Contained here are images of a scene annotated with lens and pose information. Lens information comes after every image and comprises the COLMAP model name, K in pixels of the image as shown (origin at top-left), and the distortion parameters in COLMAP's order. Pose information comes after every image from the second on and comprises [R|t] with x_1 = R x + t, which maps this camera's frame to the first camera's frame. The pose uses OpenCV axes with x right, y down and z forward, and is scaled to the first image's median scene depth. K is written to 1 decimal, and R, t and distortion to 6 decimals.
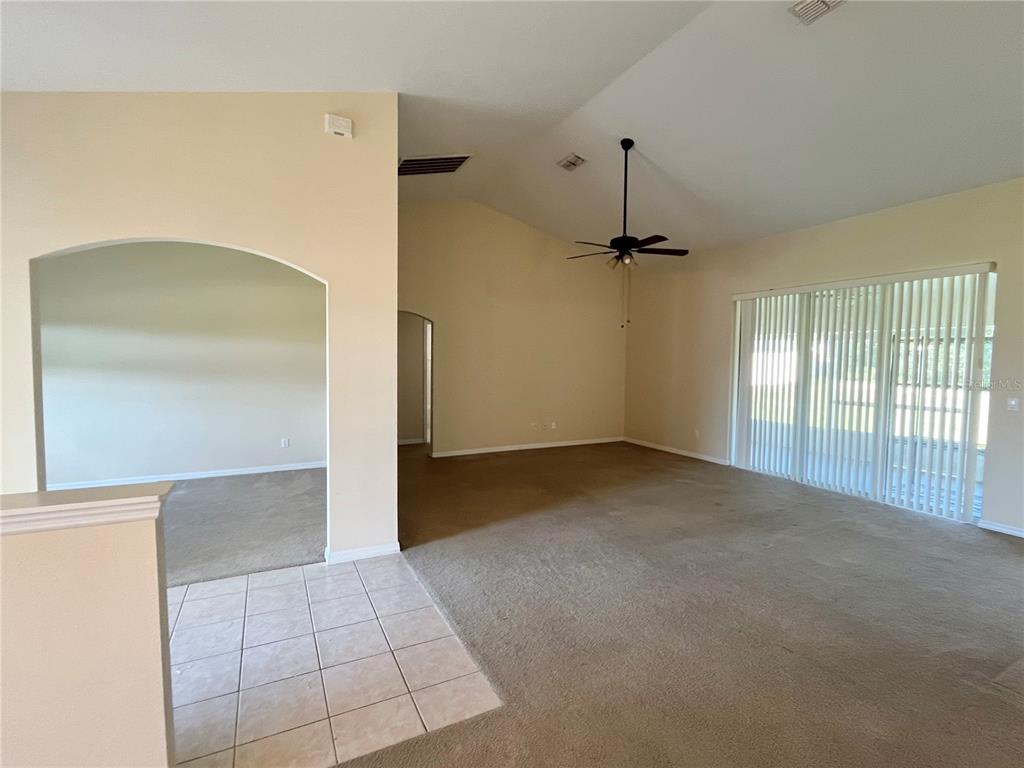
lens RADIAL K [[472.6, 0, 513.0], [0, 472.6, 386.7], [0, 0, 1]] dist [-0.005521, 0.000485]
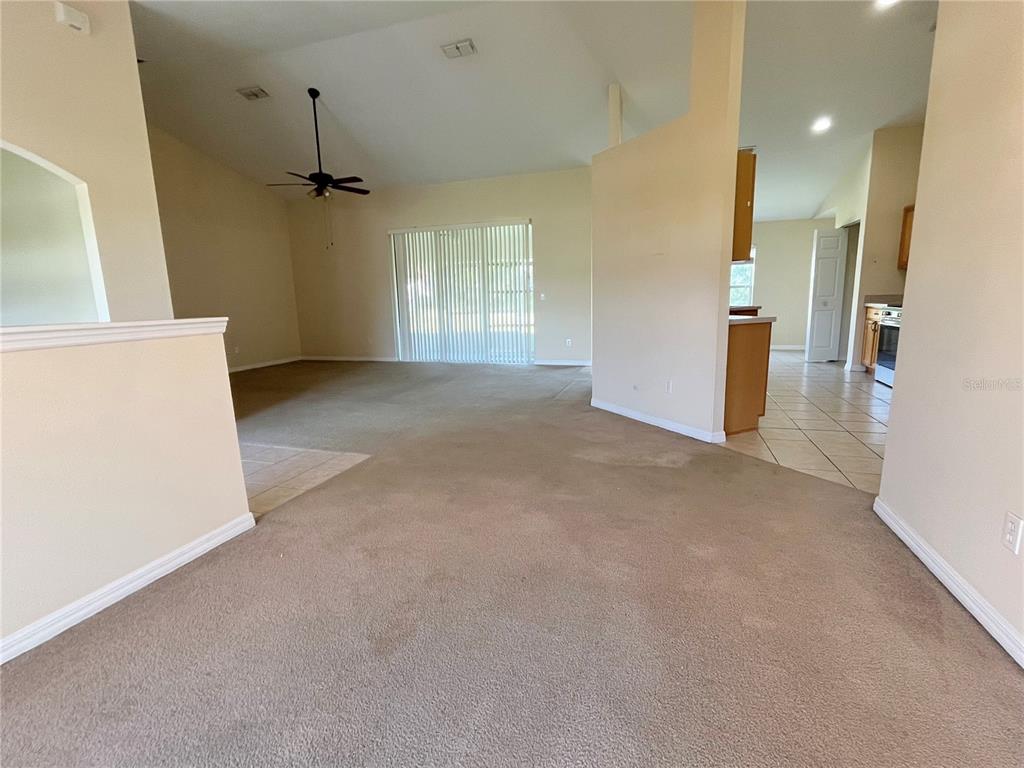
lens RADIAL K [[472.6, 0, 500.8], [0, 472.6, 380.3], [0, 0, 1]] dist [-0.005521, 0.000485]
pose [[0.722325, -0.148040, 0.675523, -0.356429], [0.074695, 0.987805, 0.136607, 0.087092], [-0.687508, -0.048216, 0.724574, -0.251278]]
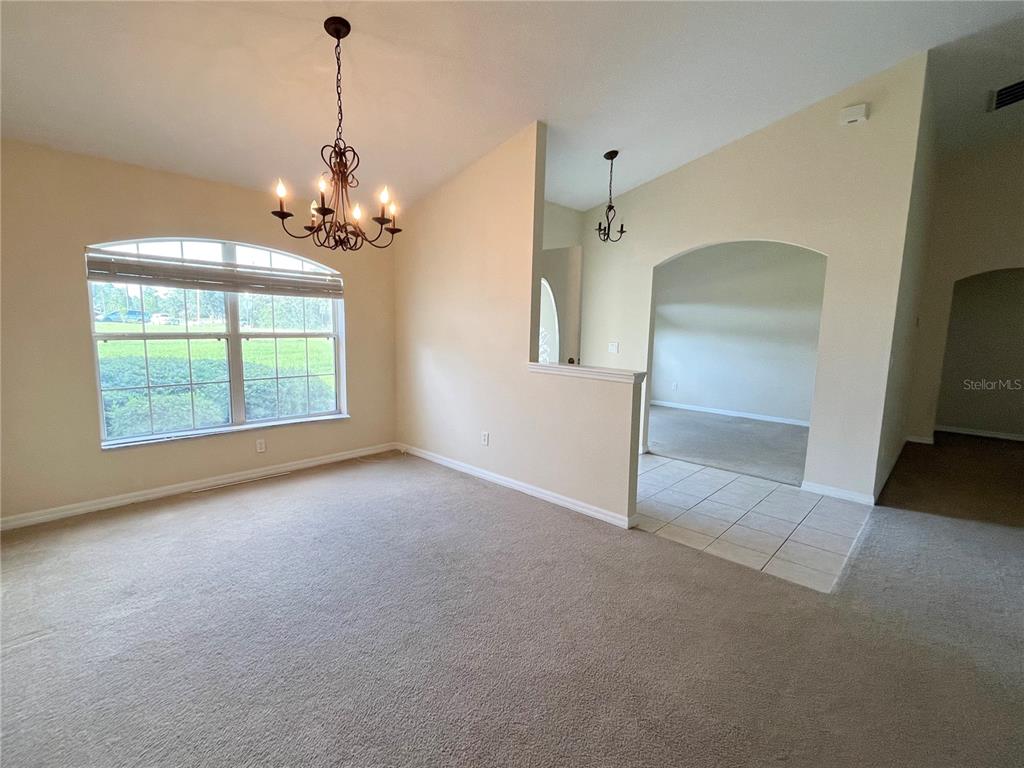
lens RADIAL K [[472.6, 0, 515.2], [0, 472.6, 382.4], [0, 0, 1]] dist [-0.005521, 0.000485]
pose [[0.338277, 0.106510, -0.935000, 0.345997], [-0.072390, 0.993575, 0.086993, 0.034746], [0.938258, 0.038257, 0.343814, -0.093170]]
